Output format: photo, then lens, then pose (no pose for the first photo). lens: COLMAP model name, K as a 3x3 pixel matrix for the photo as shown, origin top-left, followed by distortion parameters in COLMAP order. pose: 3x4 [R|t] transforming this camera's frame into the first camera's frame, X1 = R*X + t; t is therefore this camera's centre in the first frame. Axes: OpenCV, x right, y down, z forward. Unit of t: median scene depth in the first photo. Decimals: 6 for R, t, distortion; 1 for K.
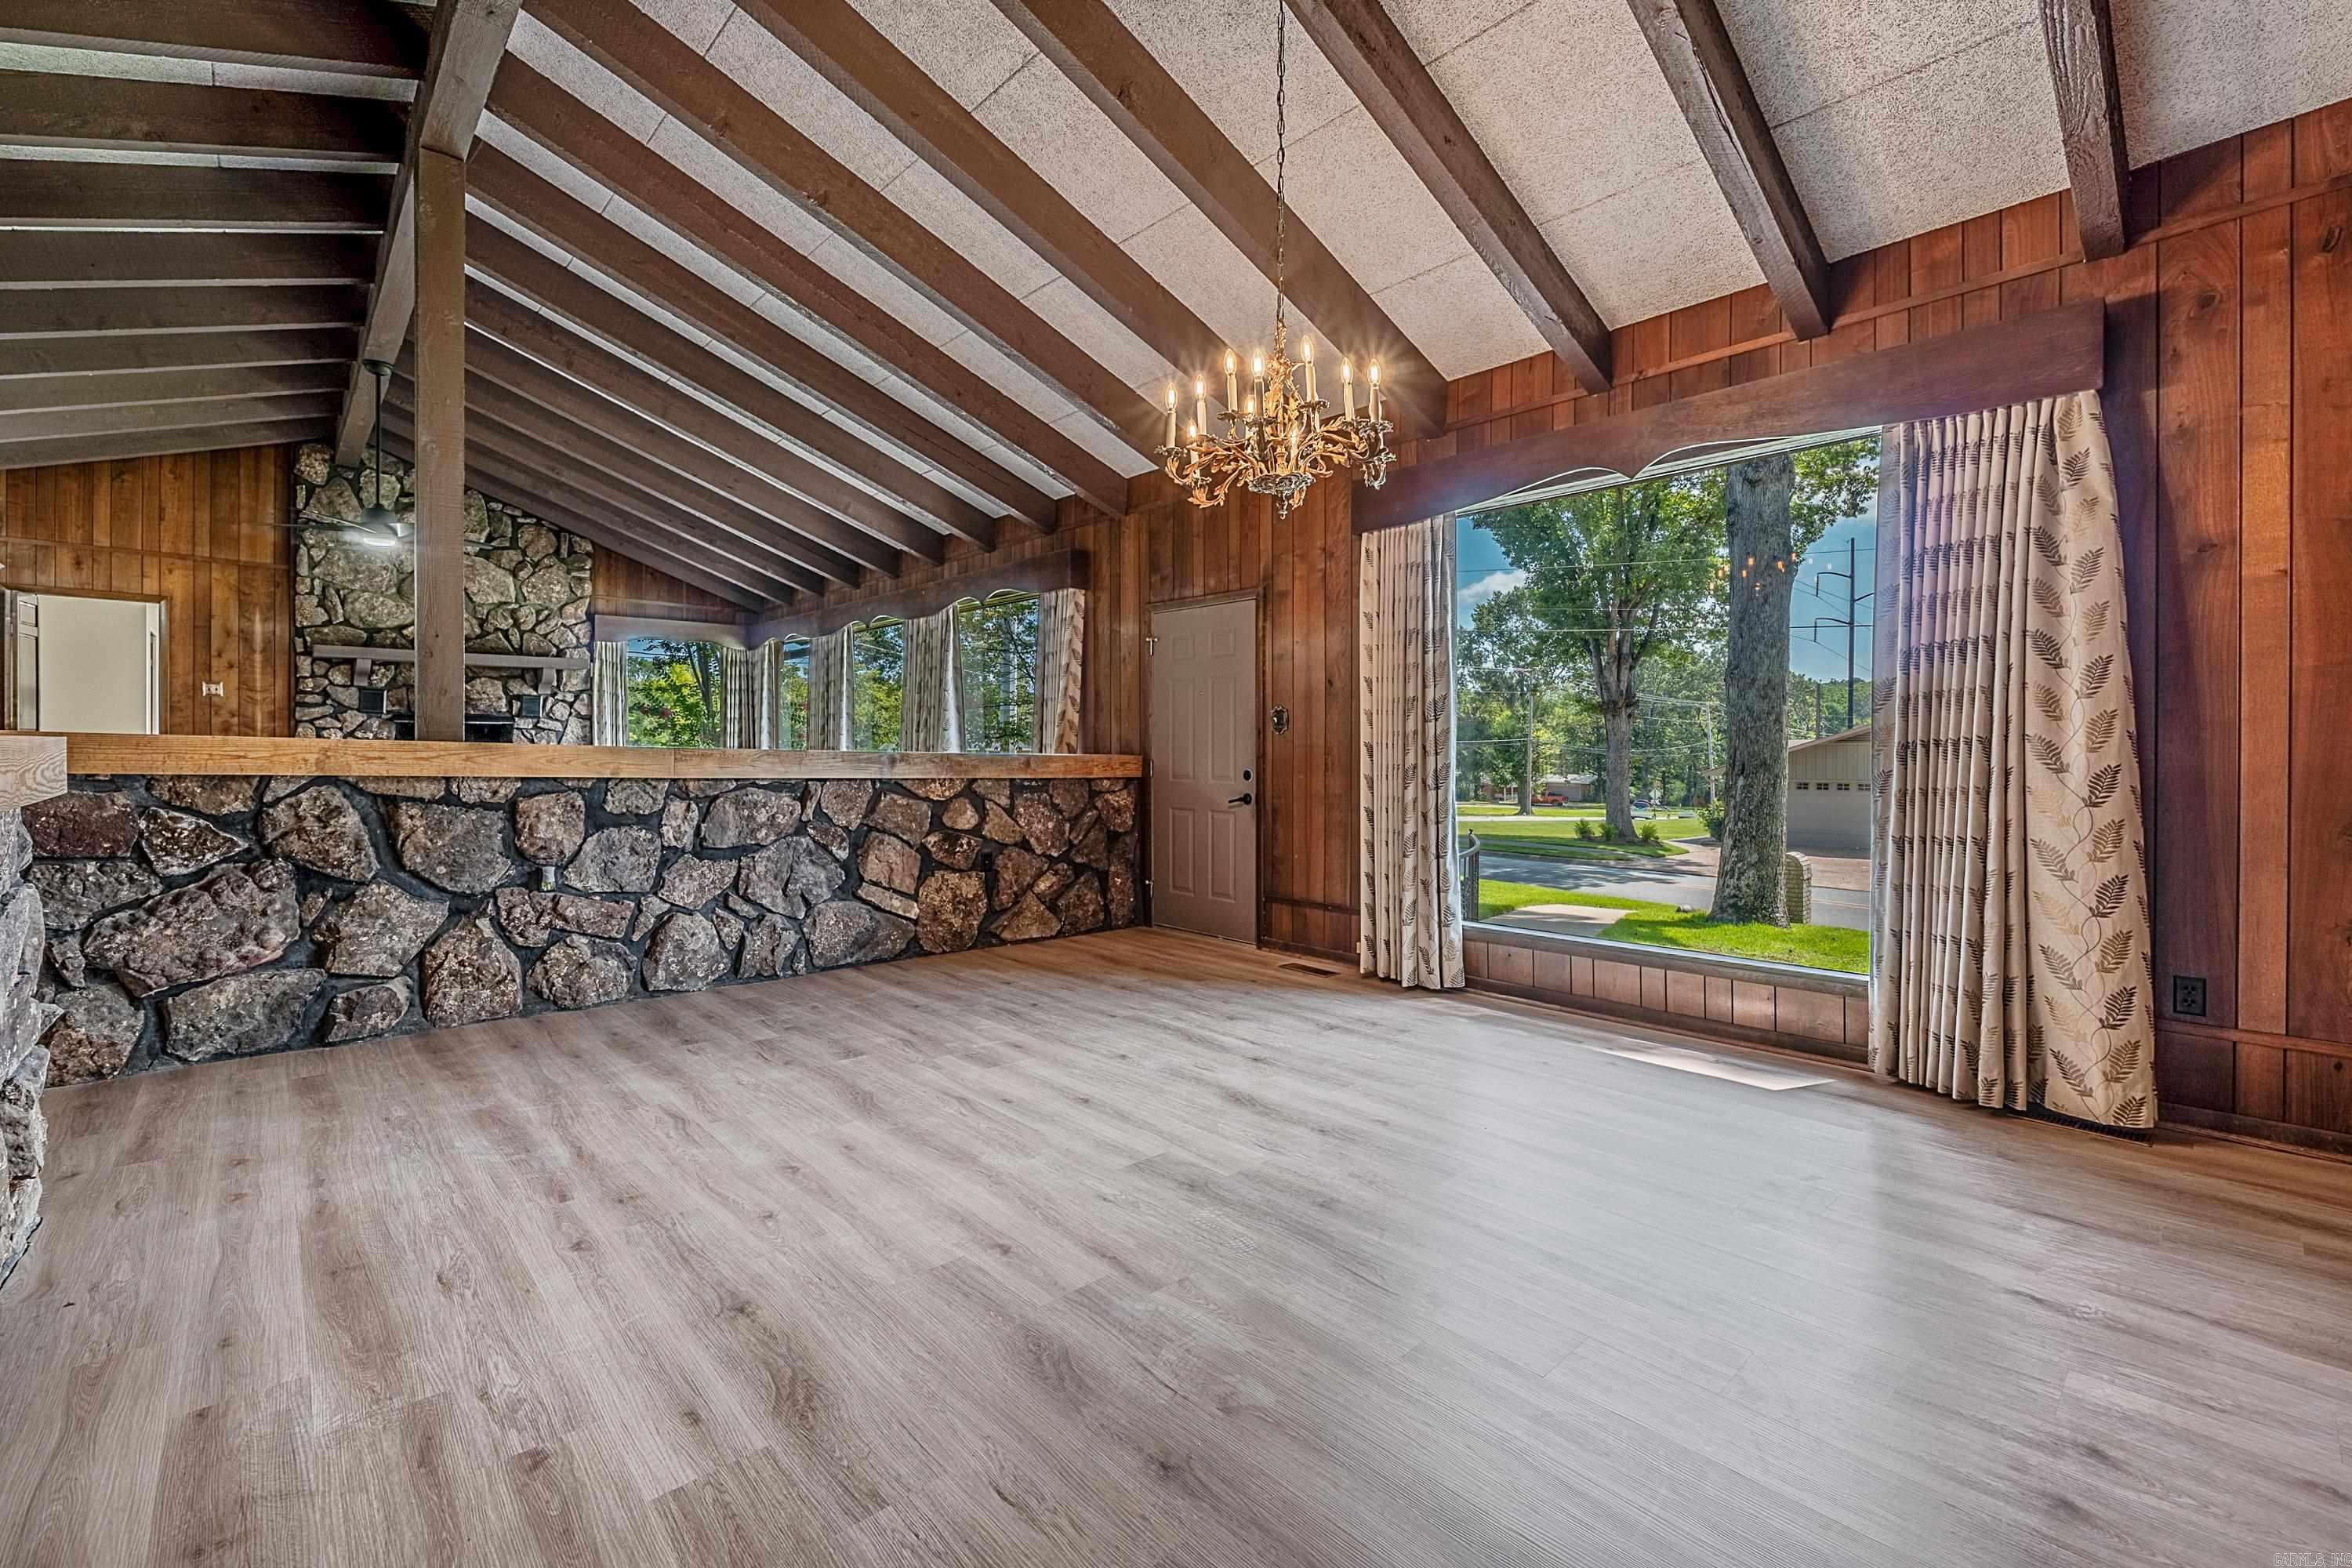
lens RADIAL K [[981.8, 0, 1175.0], [0, 981.8, 760.9], [0, 0, 1]] dist [-0.004108, -0.000691]
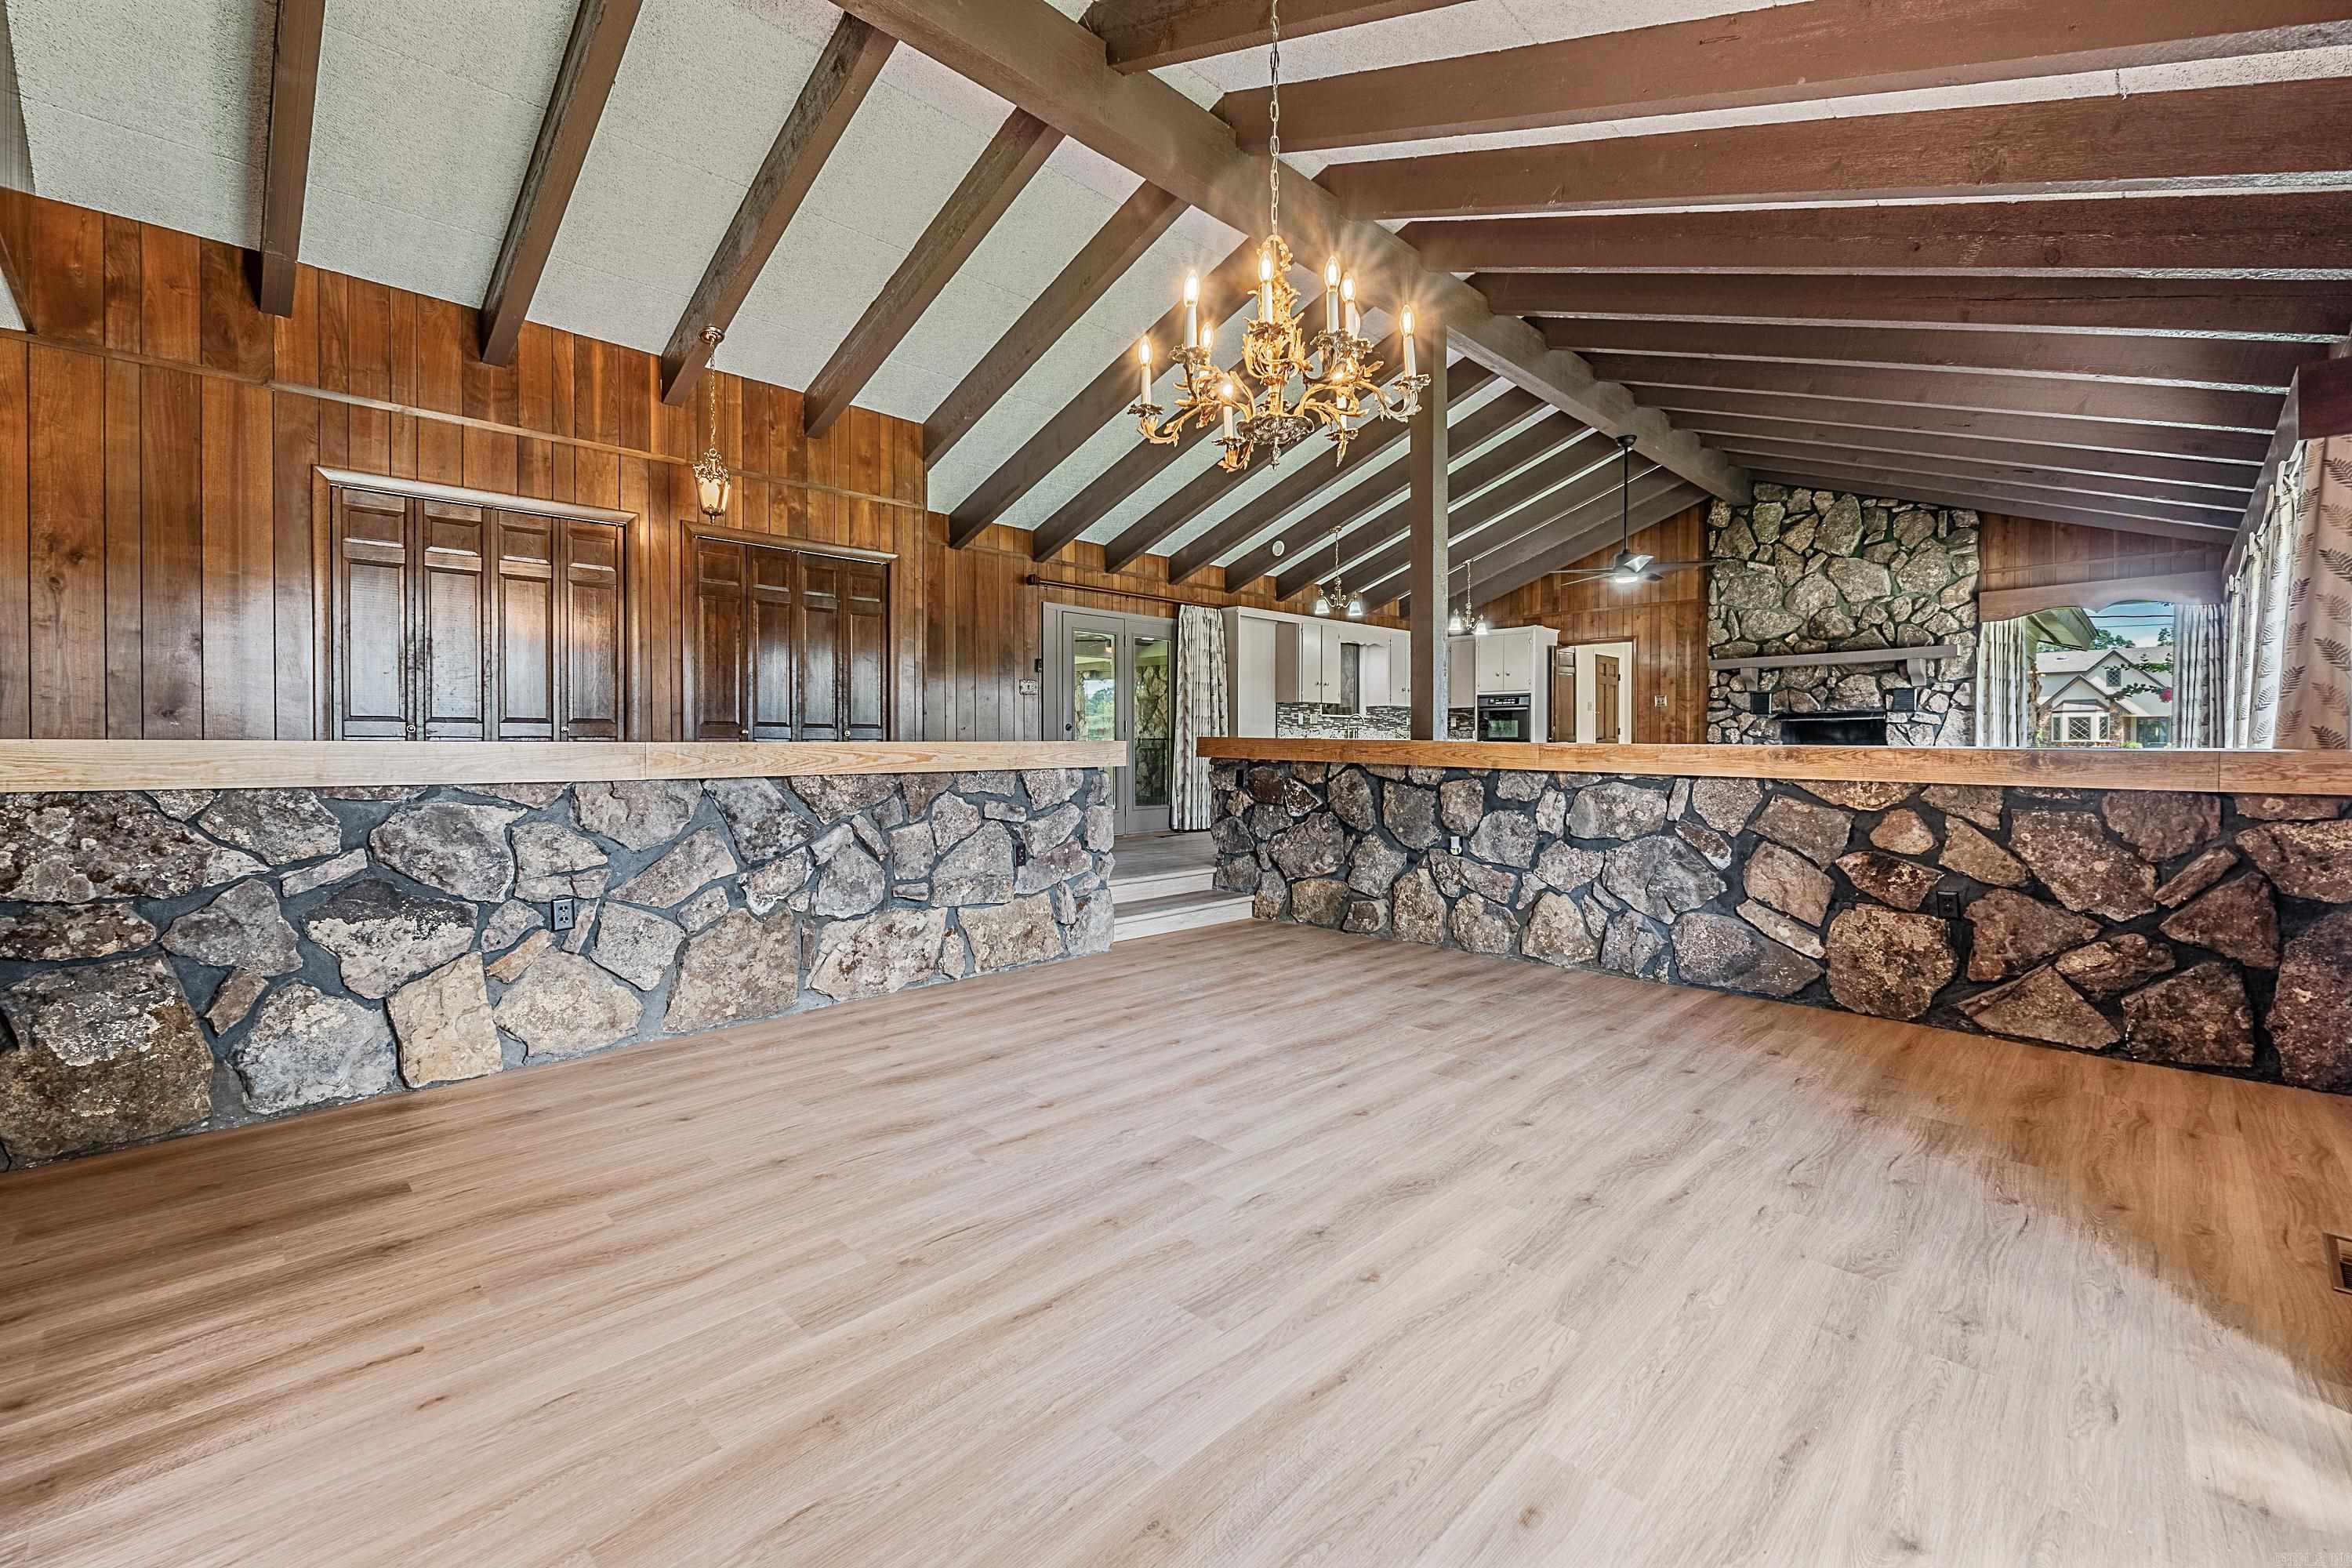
lens RADIAL K [[977.6, 0, 1190.1], [0, 977.6, 754.0], [0, 0, 1]] dist [-0.003827, -0.000787]
pose [[0.047305, 0.003891, -0.998873, 0.478418], [-0.006571, 0.999972, 0.003584, -0.002034], [0.998859, 0.006394, 0.047329, 0.447755]]
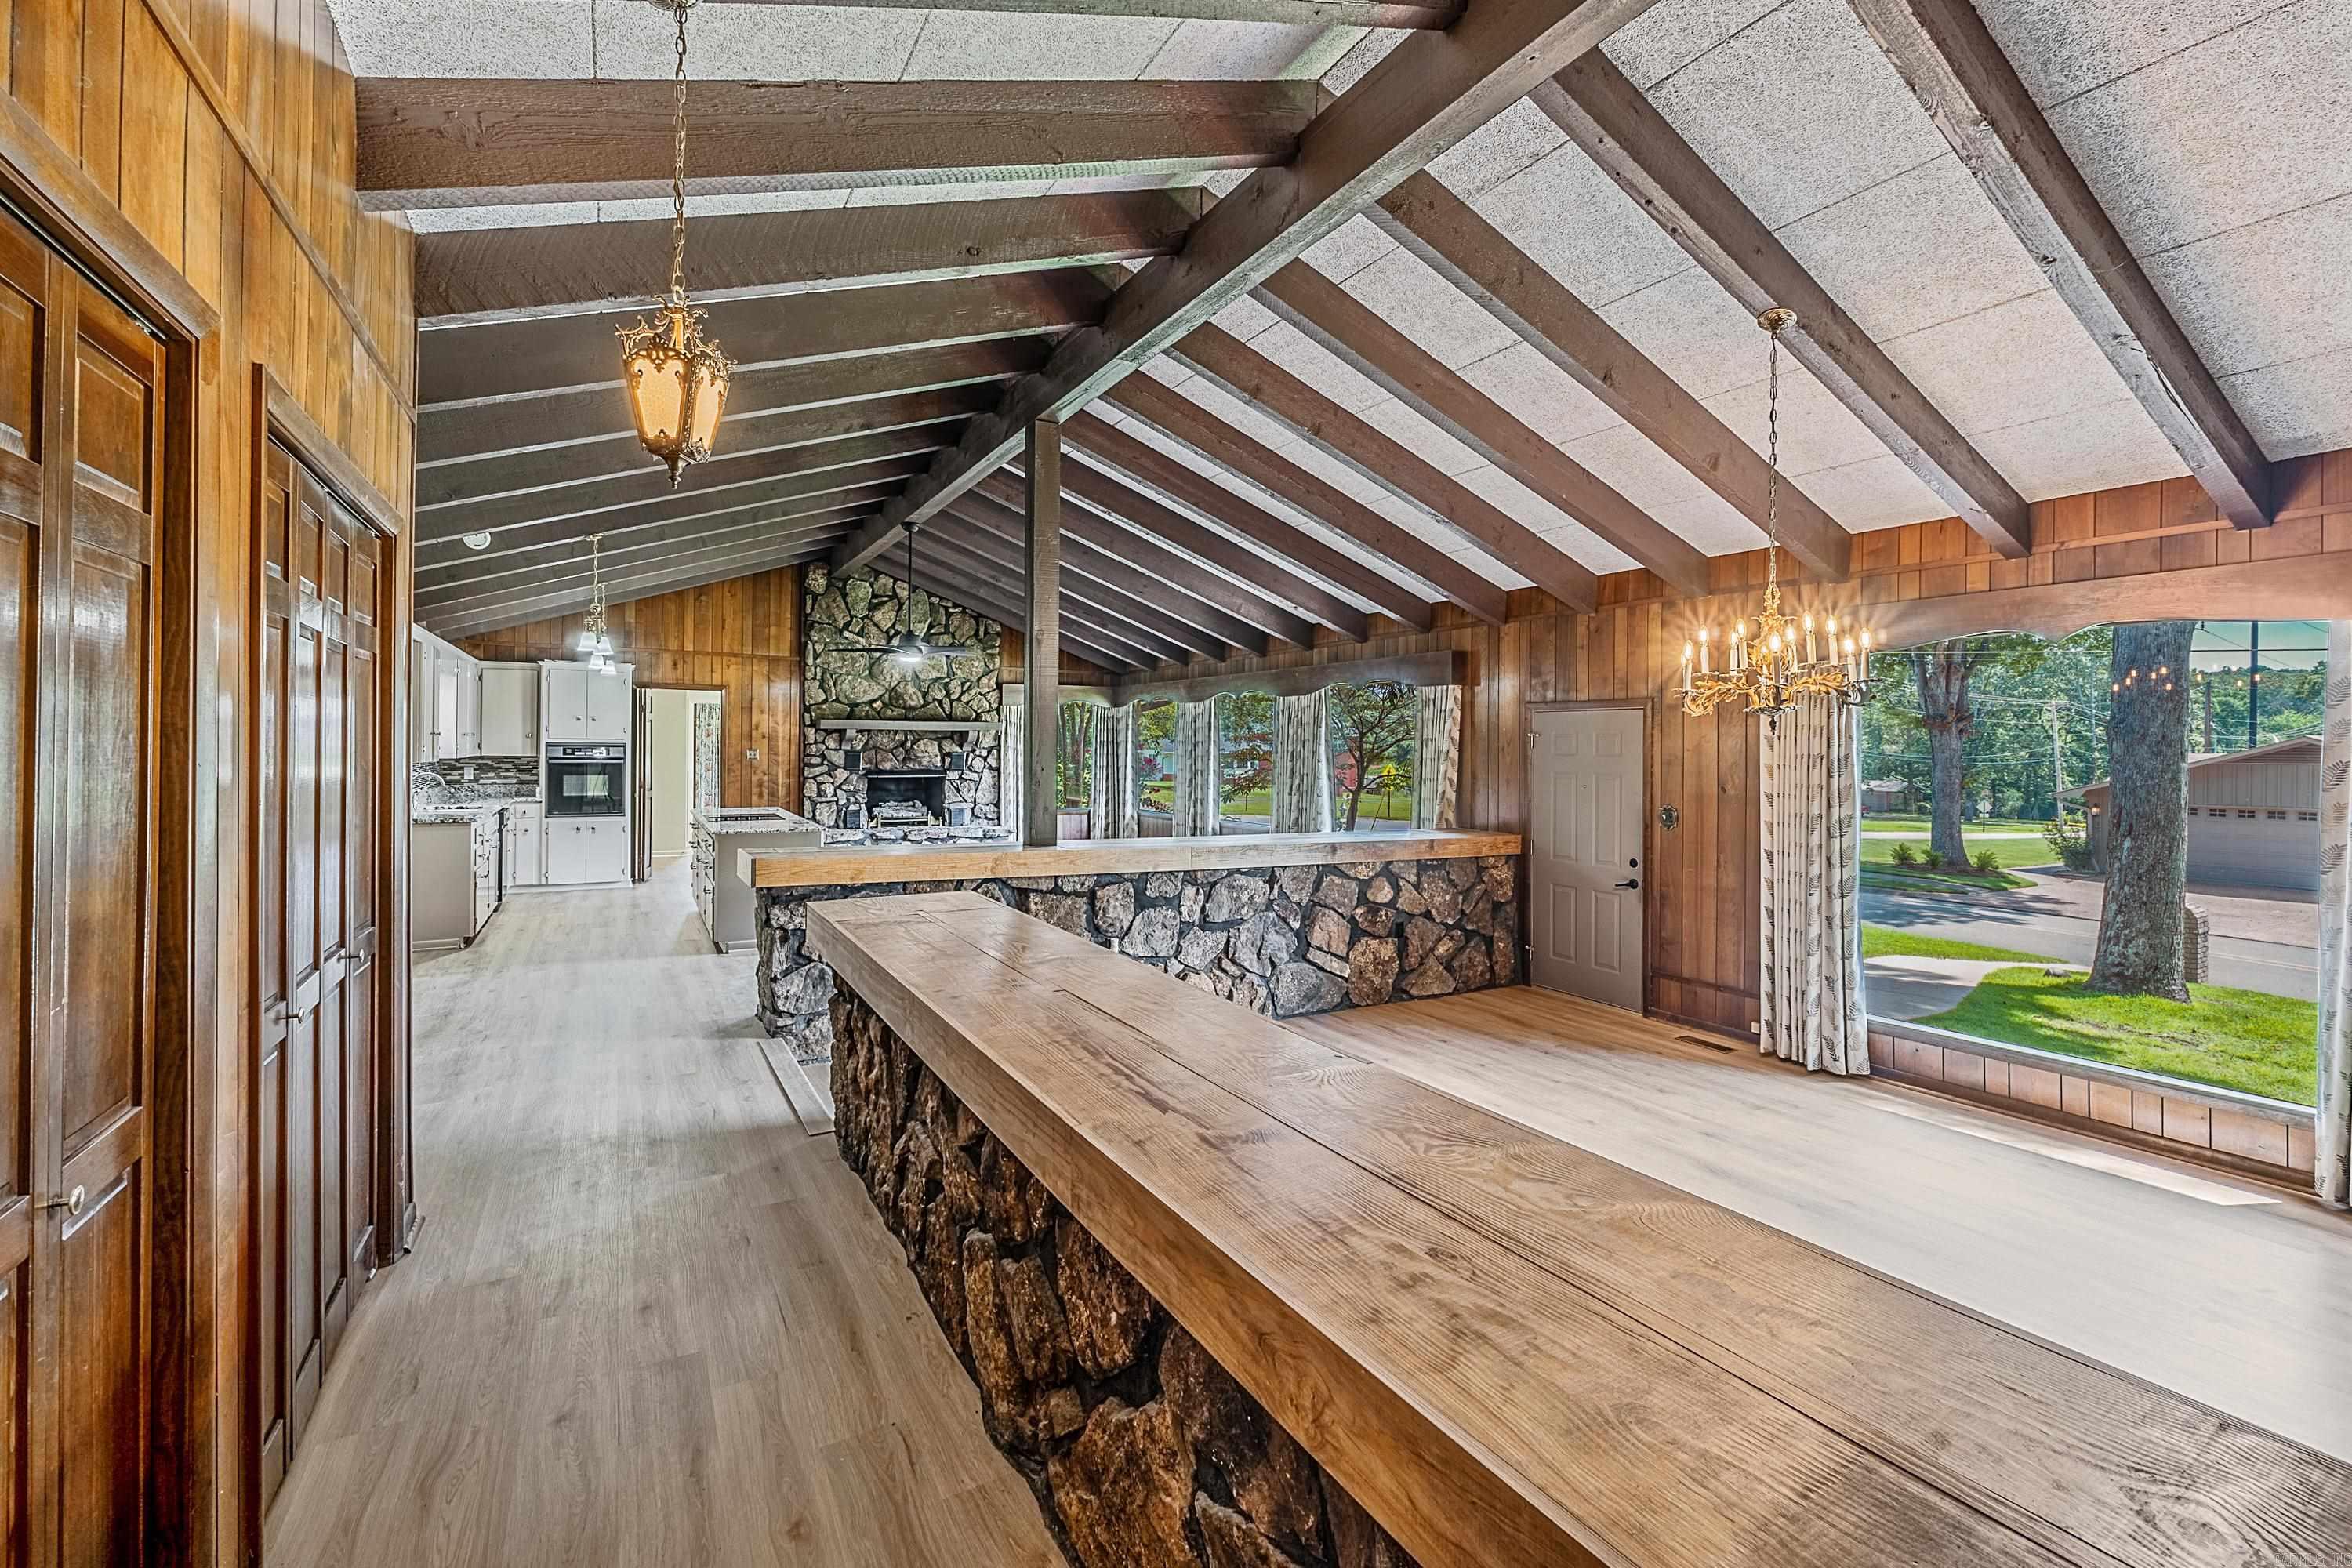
lens RADIAL K [[977.6, 0, 1190.1], [0, 977.6, 754.0], [0, 0, 1]] dist [-0.003827, -0.000787]
pose [[0.974679, 0.003403, -0.223581, -0.179920], [-0.004624, 0.999977, -0.004936, -0.106810], [0.223559, 0.005845, 0.974673, -0.222960]]
